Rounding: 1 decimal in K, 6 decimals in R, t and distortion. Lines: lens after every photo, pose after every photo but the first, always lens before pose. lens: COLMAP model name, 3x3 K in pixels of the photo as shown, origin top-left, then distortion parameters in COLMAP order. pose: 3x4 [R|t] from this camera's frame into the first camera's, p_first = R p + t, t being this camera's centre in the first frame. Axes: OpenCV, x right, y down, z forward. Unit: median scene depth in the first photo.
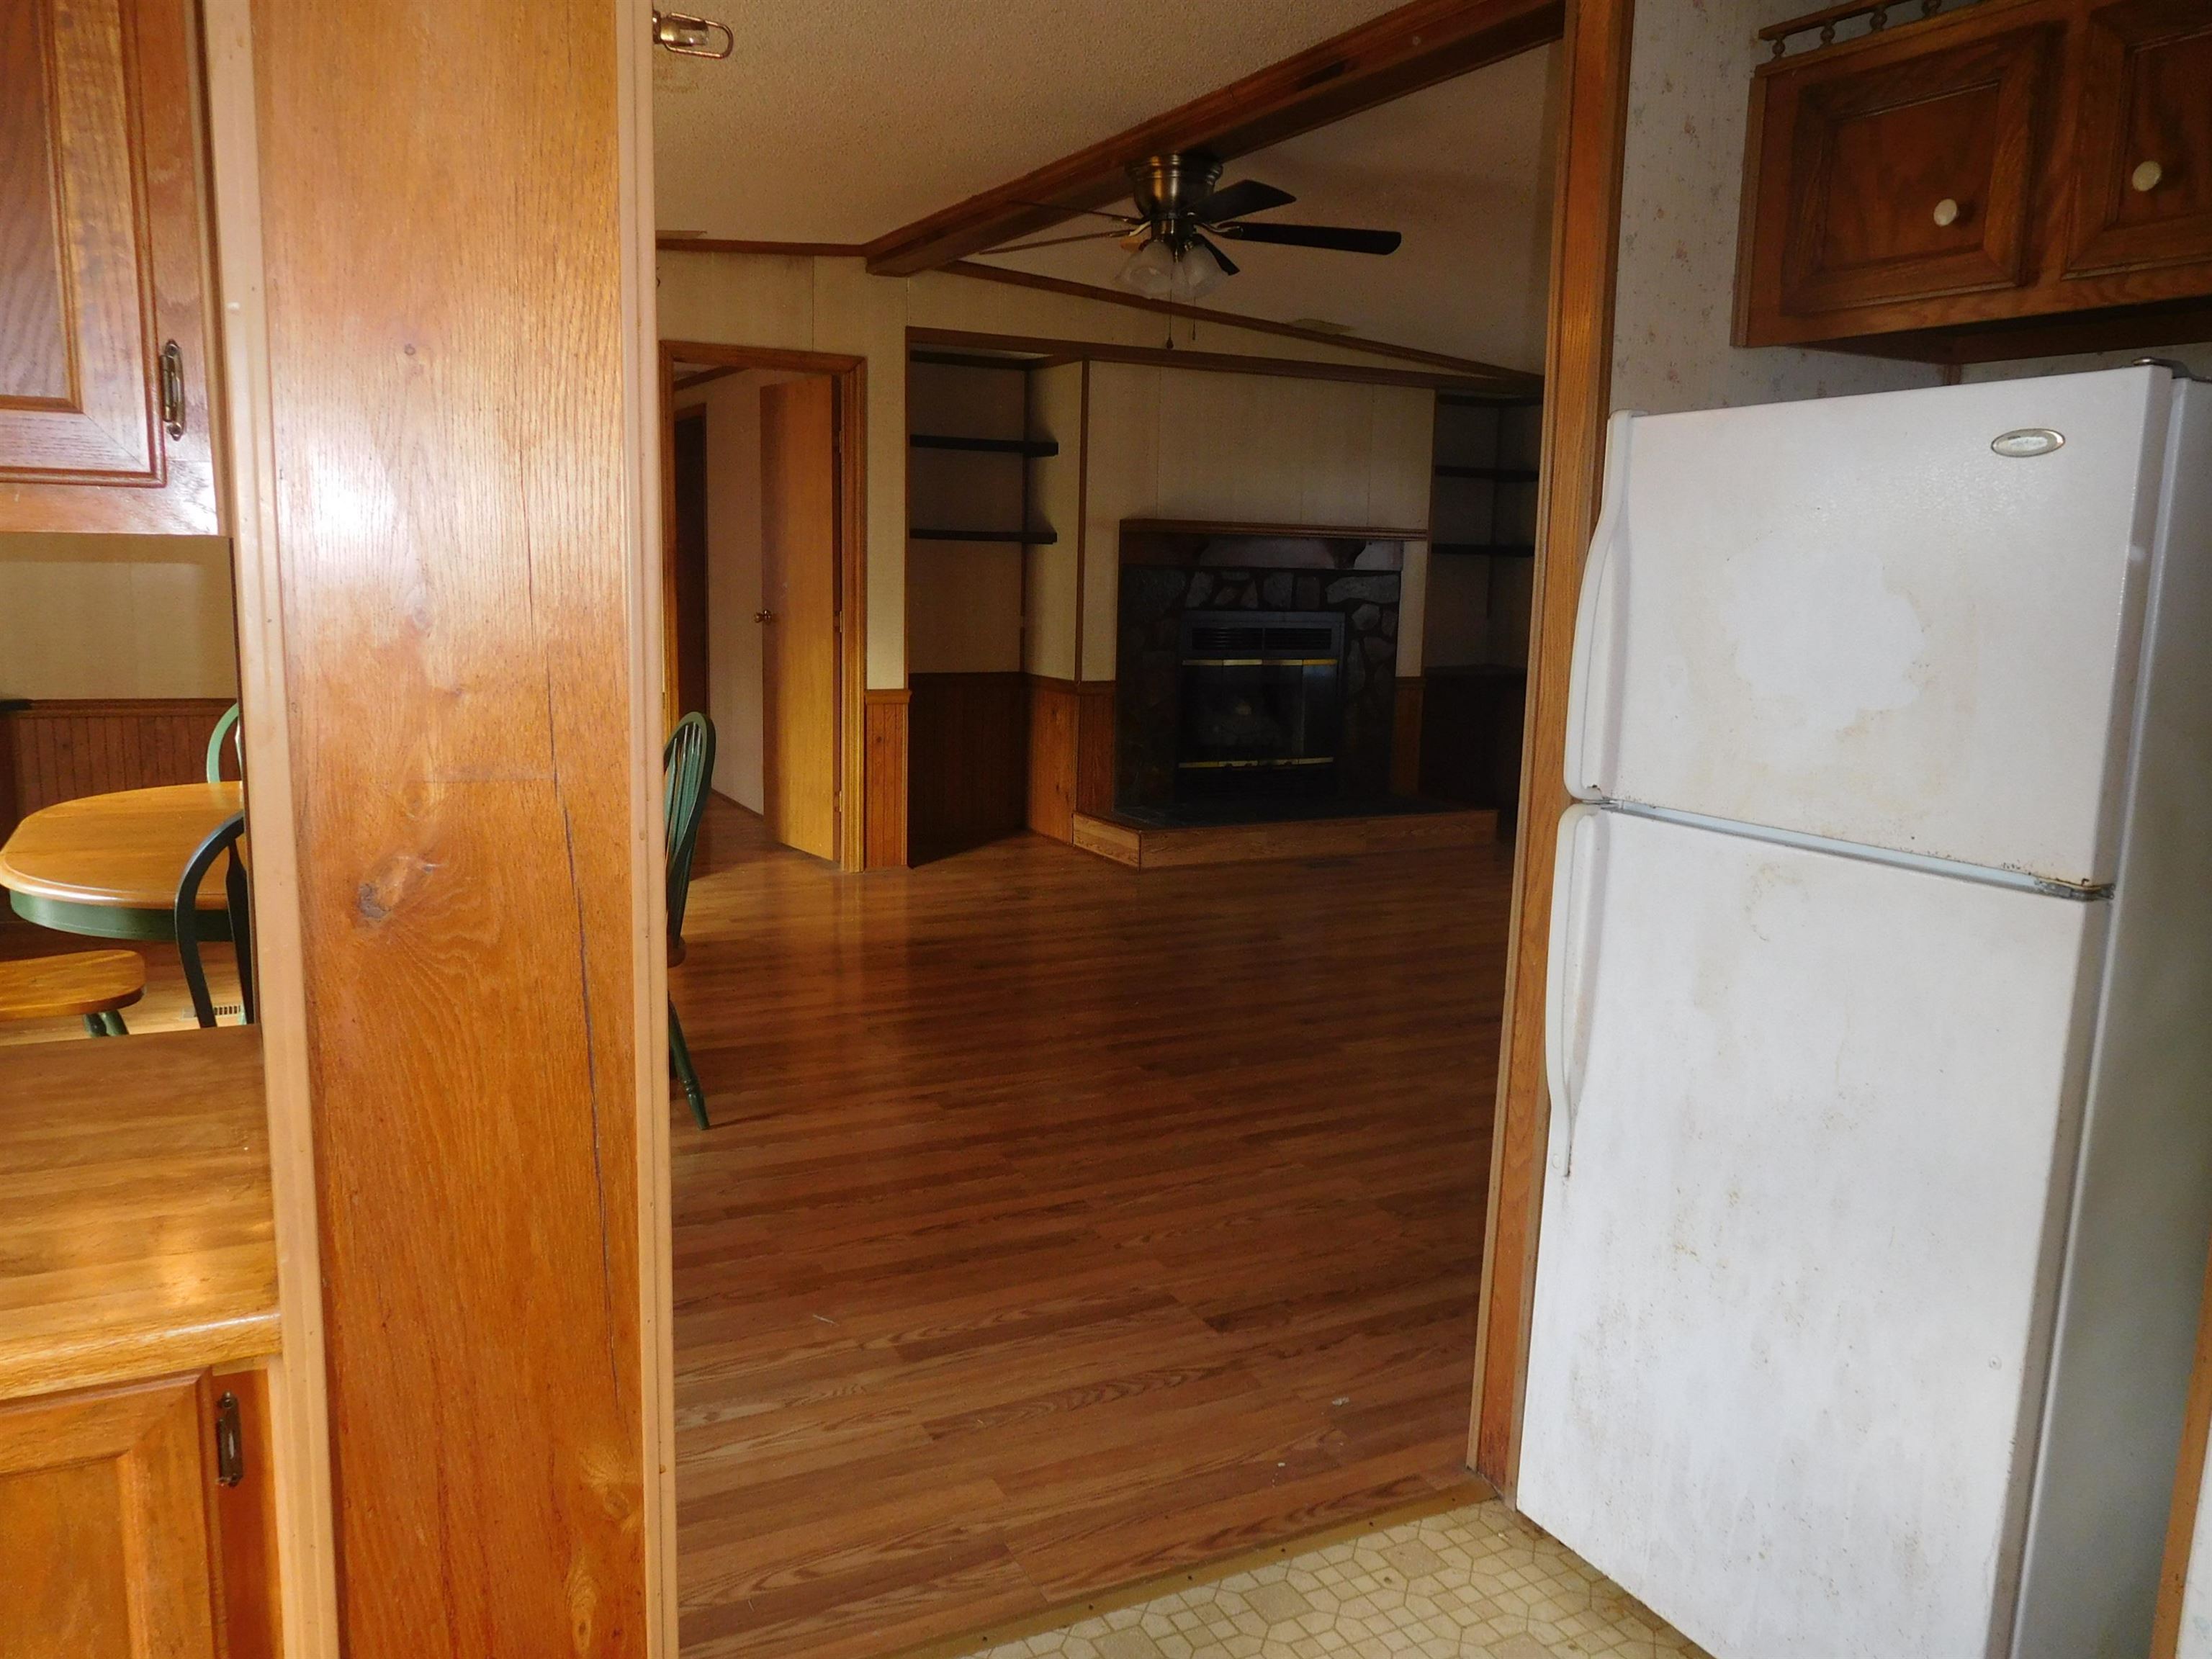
lens RADIAL K [[1639.8, 0, 1095.7], [0, 1639.8, 830.0], [0, 0, 1]] dist [-0.008770, 0.006563]
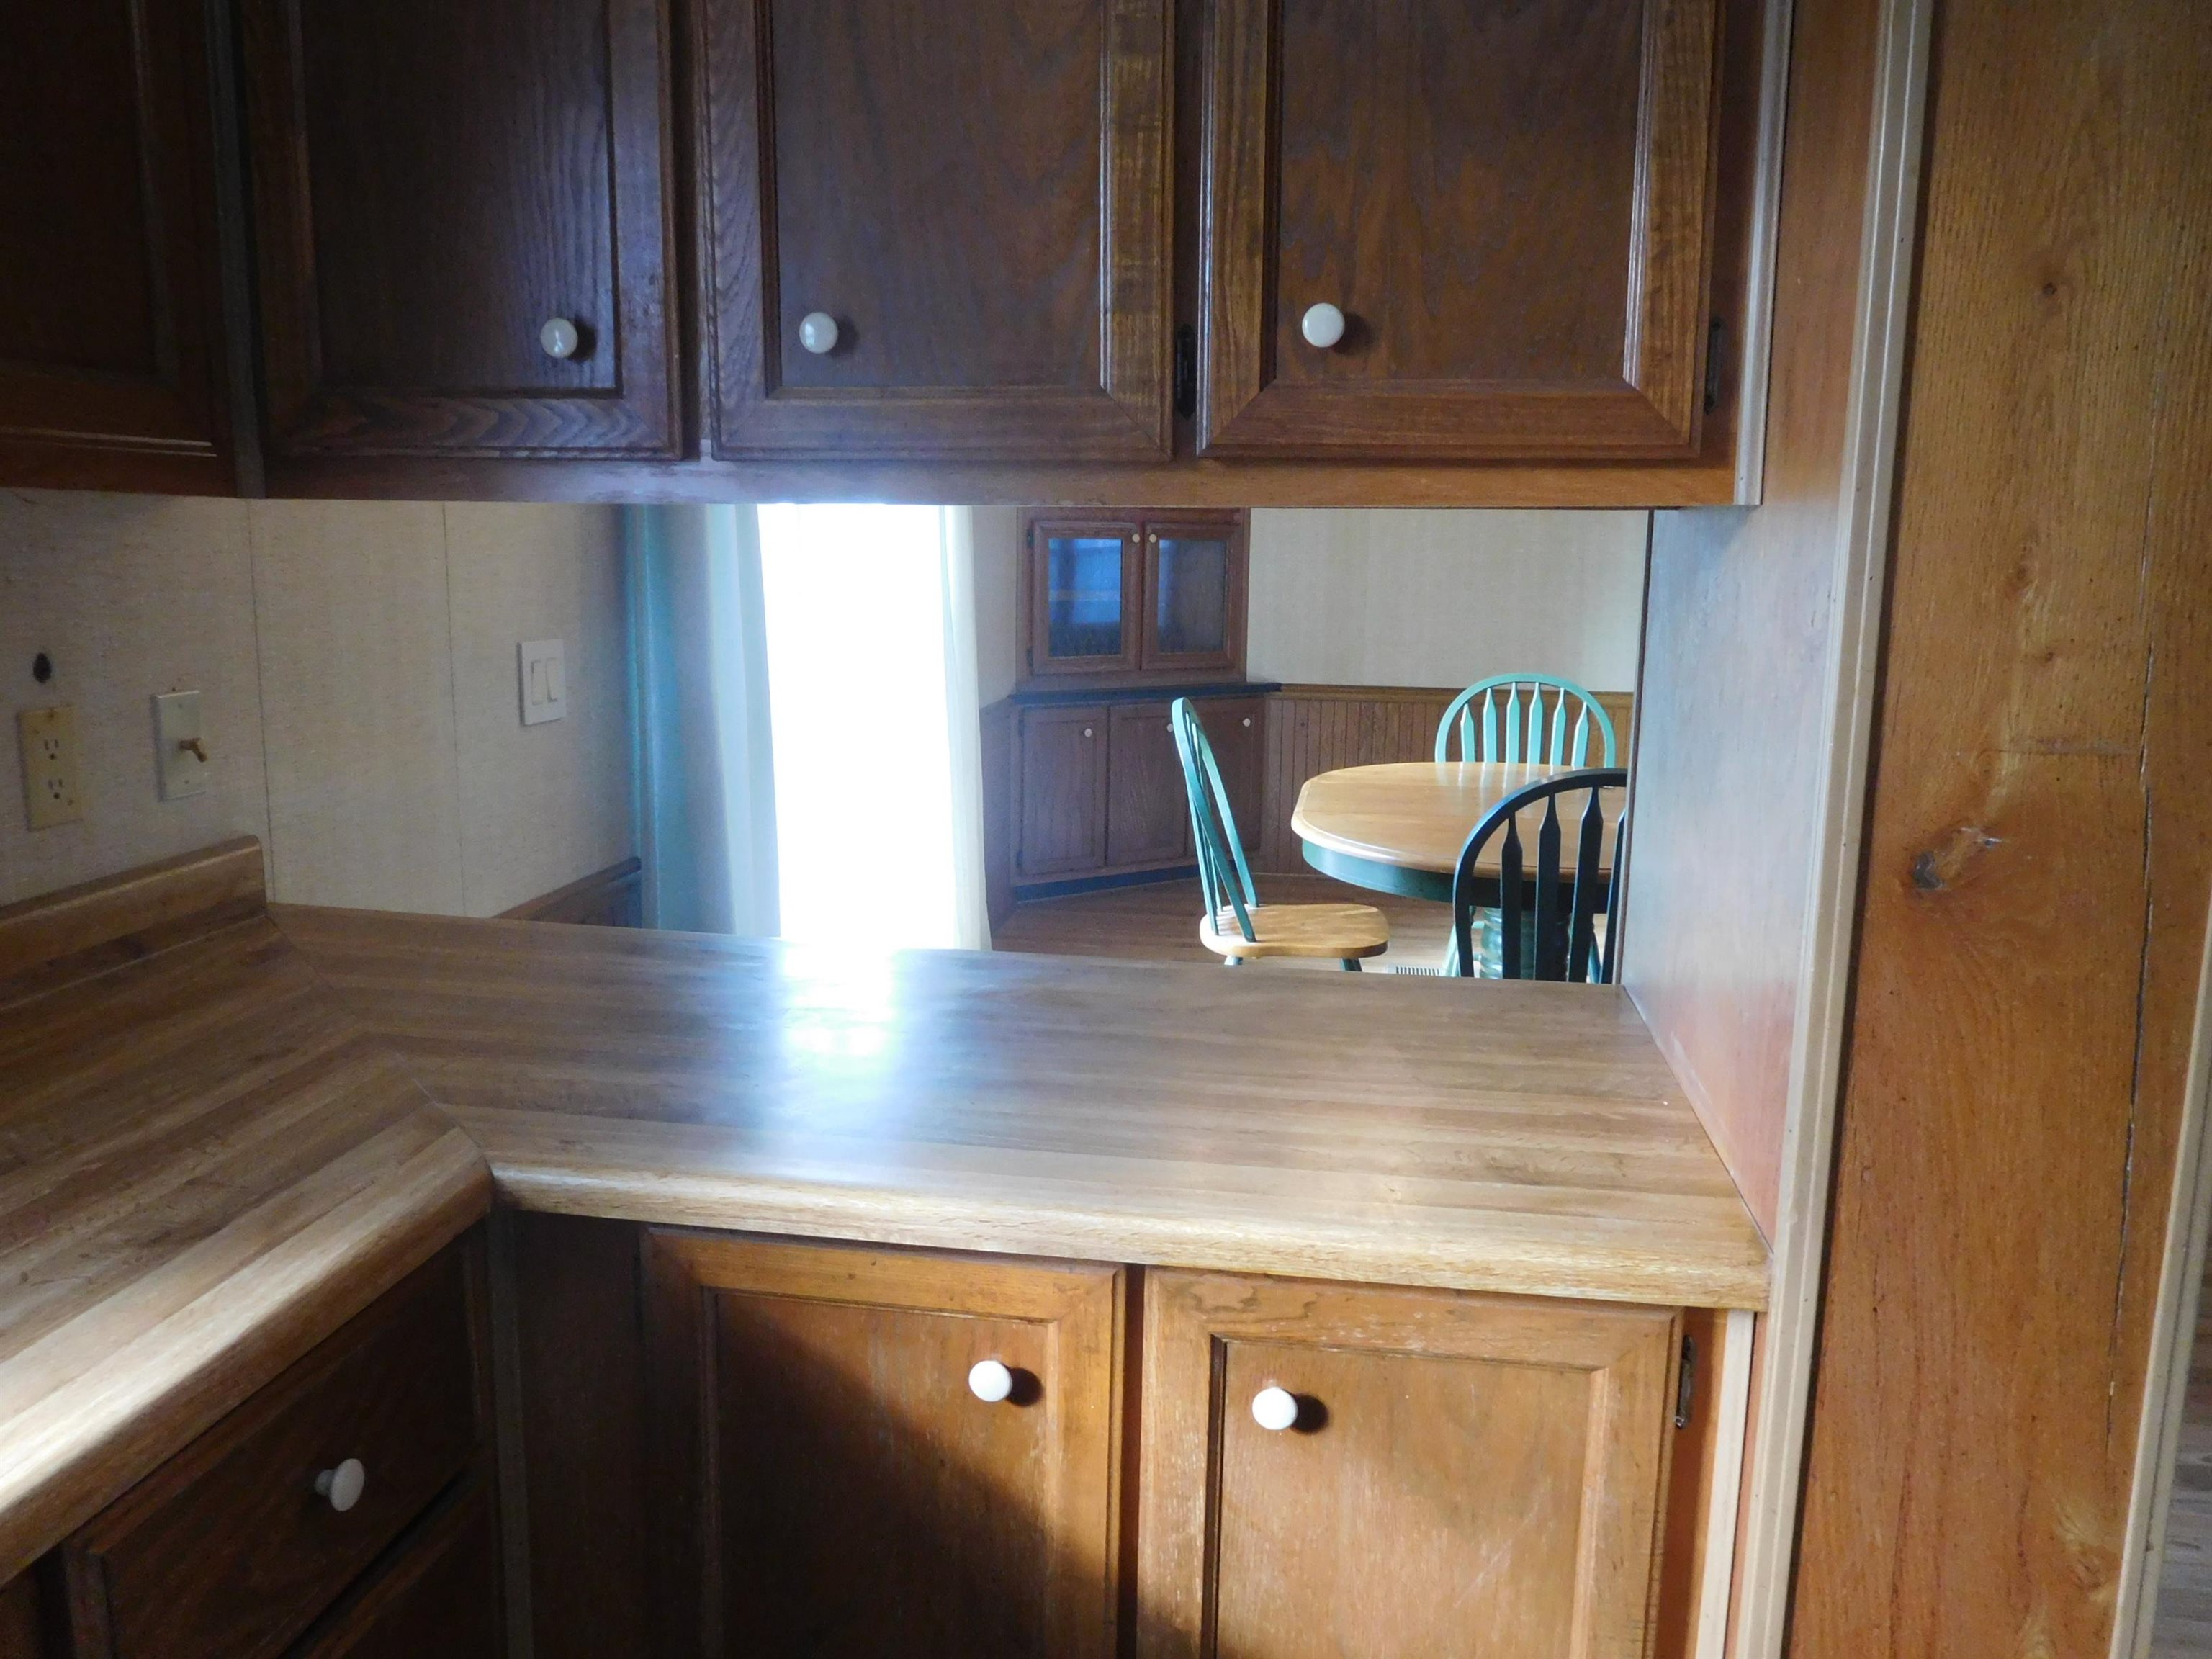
lens RADIAL K [[1639.8, 0, 1095.7], [0, 1639.8, 830.0], [0, 0, 1]] dist [-0.008770, 0.006563]
pose [[0.812065, 0.078151, -0.578311, -0.221581], [-0.081472, 0.996470, 0.020256, 0.030824], [0.577852, 0.030667, 0.815565, -0.052720]]
